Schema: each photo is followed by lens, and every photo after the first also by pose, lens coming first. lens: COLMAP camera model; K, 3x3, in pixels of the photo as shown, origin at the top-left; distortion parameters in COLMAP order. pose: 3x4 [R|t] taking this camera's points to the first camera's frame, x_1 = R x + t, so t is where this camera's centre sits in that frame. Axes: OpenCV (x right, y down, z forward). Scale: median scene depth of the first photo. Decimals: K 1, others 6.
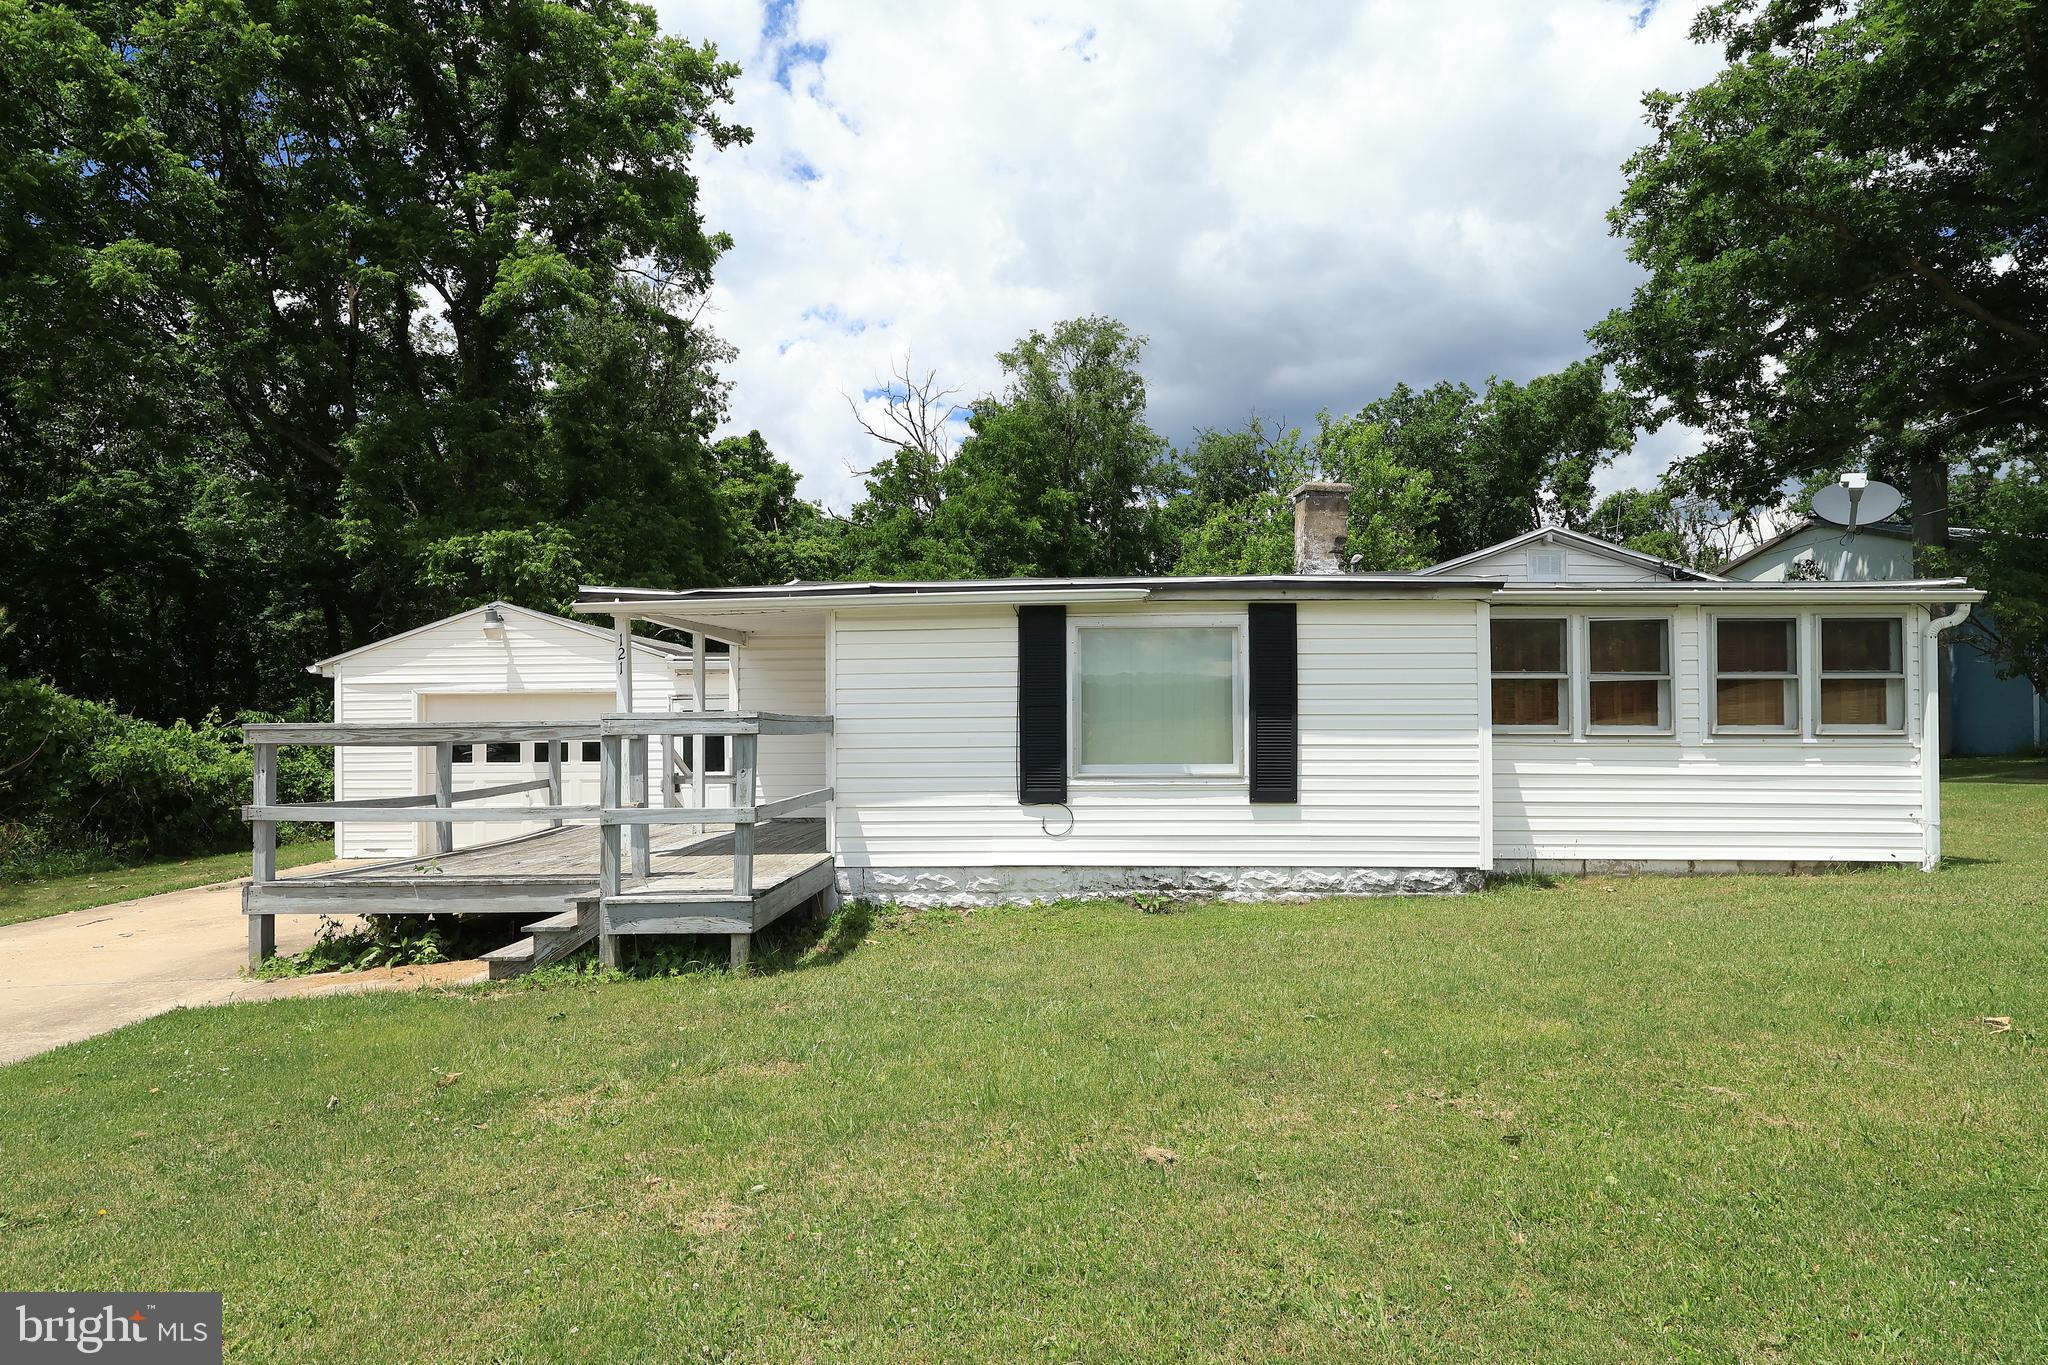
lens RADIAL K [[1095.4, 0, 1067.4], [0, 1095.4, 741.2], [0, 0, 1]] dist [0.001280, 0.000018]
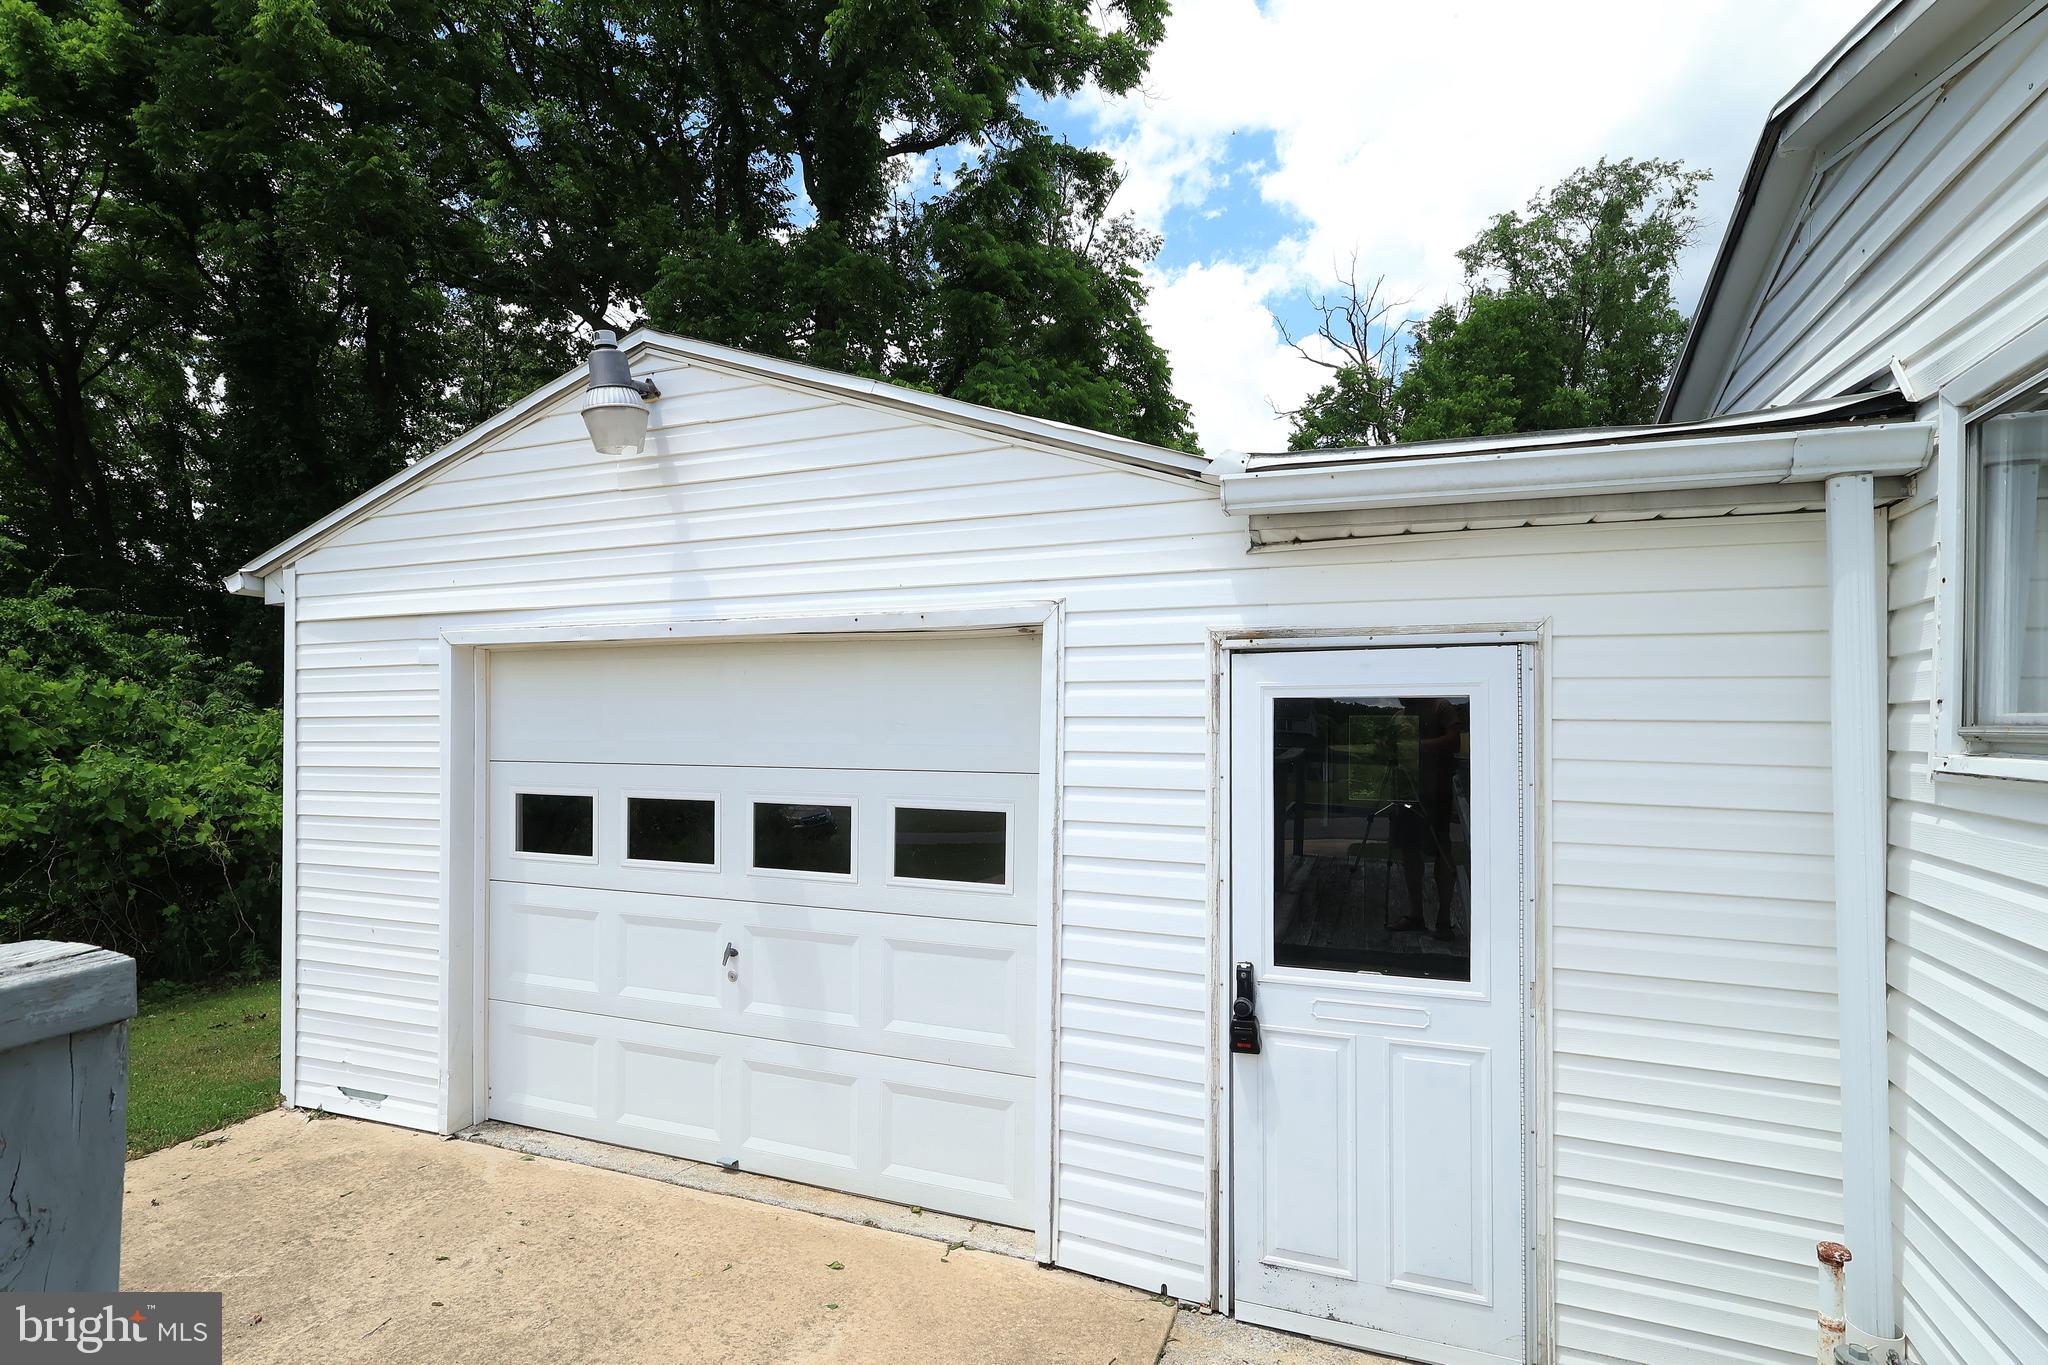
lens RADIAL K [[955.9, 0, 1058.9], [0, 955.9, 715.4], [0, 0, 1]] dist [0.000182, -0.000194]
pose [[0.940526, 0.006955, -0.339650, -0.324707], [-0.008301, 0.999962, -0.002510, -0.023155], [0.339620, 0.005180, 0.940548, 0.795138]]
